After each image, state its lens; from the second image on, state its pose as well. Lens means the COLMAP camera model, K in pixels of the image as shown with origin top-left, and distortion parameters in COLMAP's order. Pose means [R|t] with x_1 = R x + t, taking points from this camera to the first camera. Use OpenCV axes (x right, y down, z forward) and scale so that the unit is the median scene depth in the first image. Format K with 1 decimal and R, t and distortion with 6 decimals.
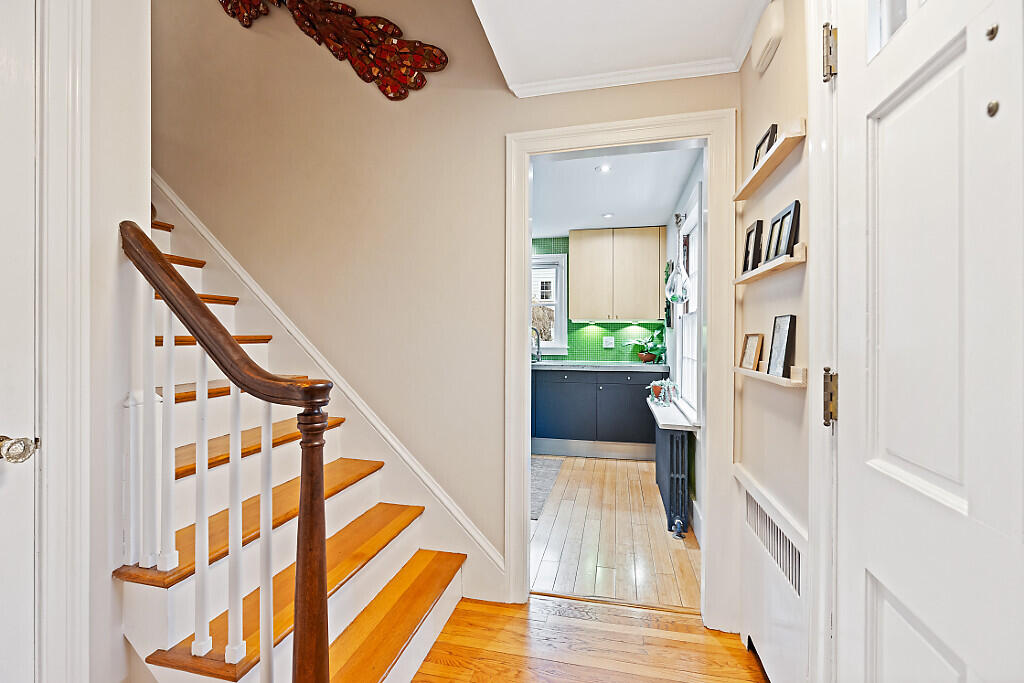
lens RADIAL K [[460.2, 0, 512.0], [0, 460.2, 336.8], [0, 0, 1]] dist [0.002404, -0.000890]
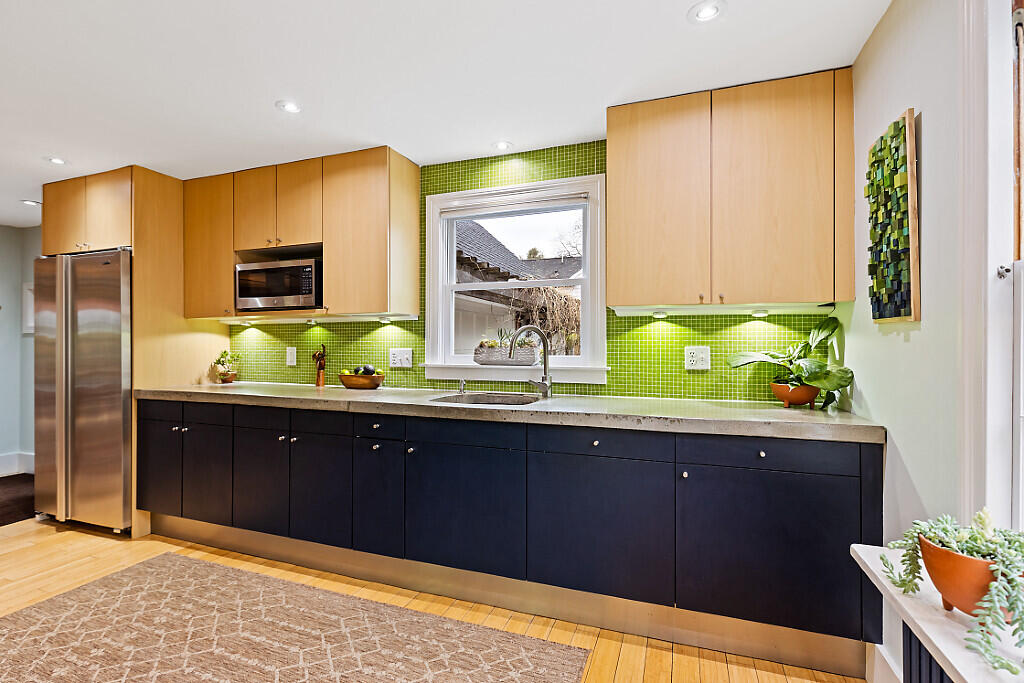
lens RADIAL K [[460.2, 0, 510.9], [0, 460.2, 348.2], [0, 0, 1]] dist [0.002404, -0.000890]
pose [[0.992454, 0.001797, -0.122602, 0.083686], [-0.002293, 0.999990, -0.003907, 0.004290], [0.122594, 0.004159, 0.992448, 0.532109]]
